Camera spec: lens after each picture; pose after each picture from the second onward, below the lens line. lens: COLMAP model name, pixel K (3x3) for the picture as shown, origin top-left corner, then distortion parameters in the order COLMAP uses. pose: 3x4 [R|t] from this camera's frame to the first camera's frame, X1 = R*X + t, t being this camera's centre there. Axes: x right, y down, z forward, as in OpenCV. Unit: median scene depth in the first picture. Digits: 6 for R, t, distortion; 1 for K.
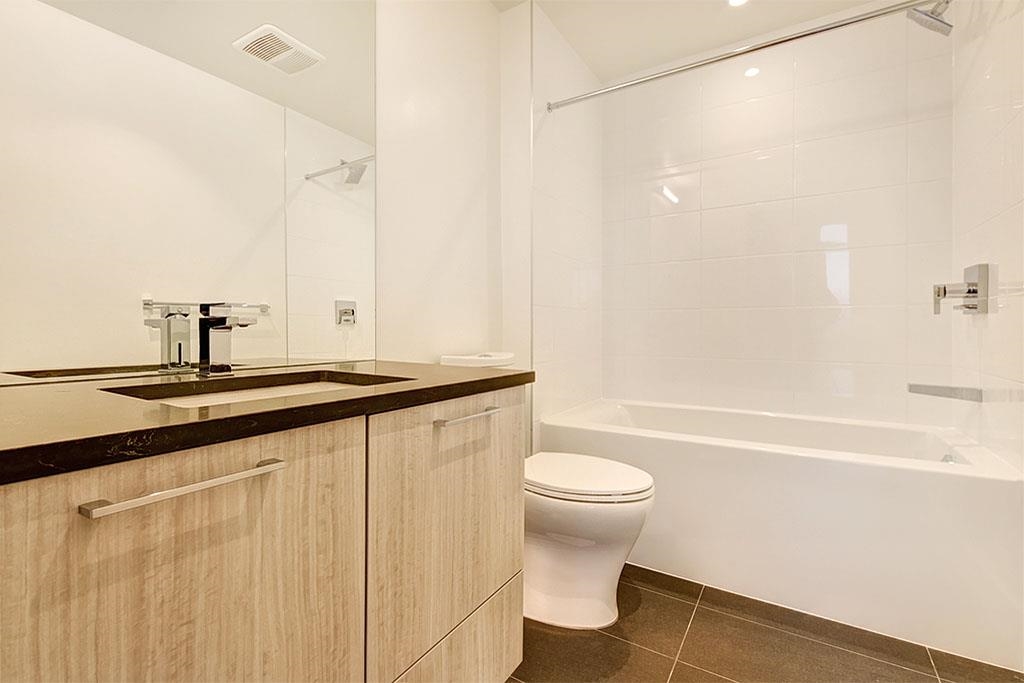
lens RADIAL K [[461.3, 0, 509.5], [0, 461.3, 335.1], [0, 0, 1]] dist [-0.001904, -0.000058]
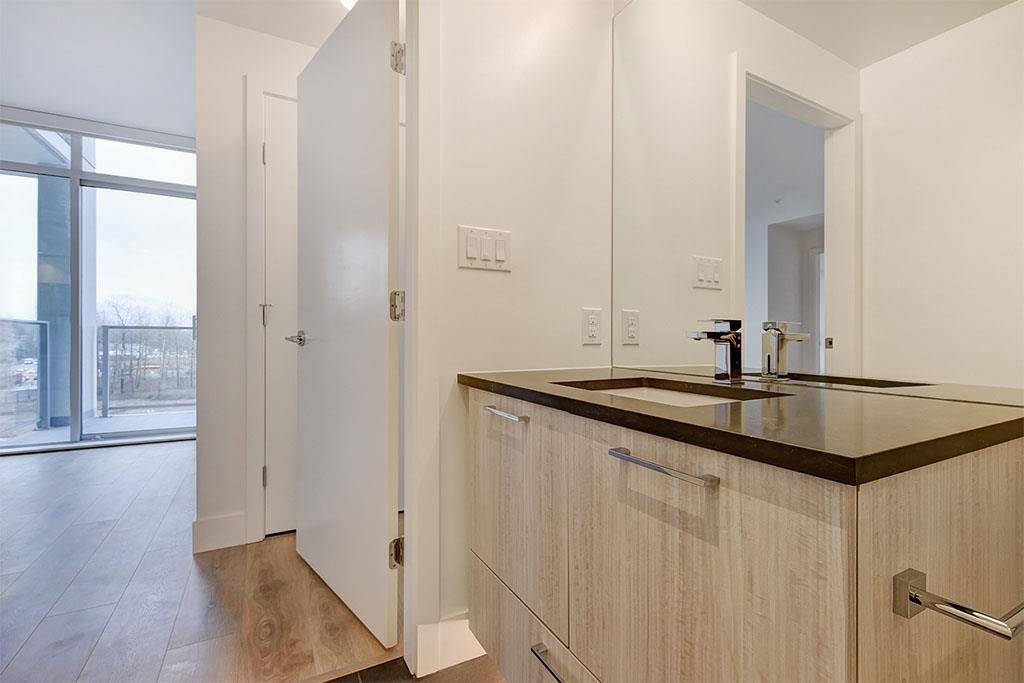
lens RADIAL K [[461.3, 0, 520.6], [0, 461.3, 340.2], [0, 0, 1]] dist [-0.001904, -0.000058]
pose [[-0.485524, 0.003084, -0.874218, 0.753738], [-0.013260, 0.999853, 0.010891, -0.028605], [0.874123, 0.016880, -0.485412, 1.349214]]
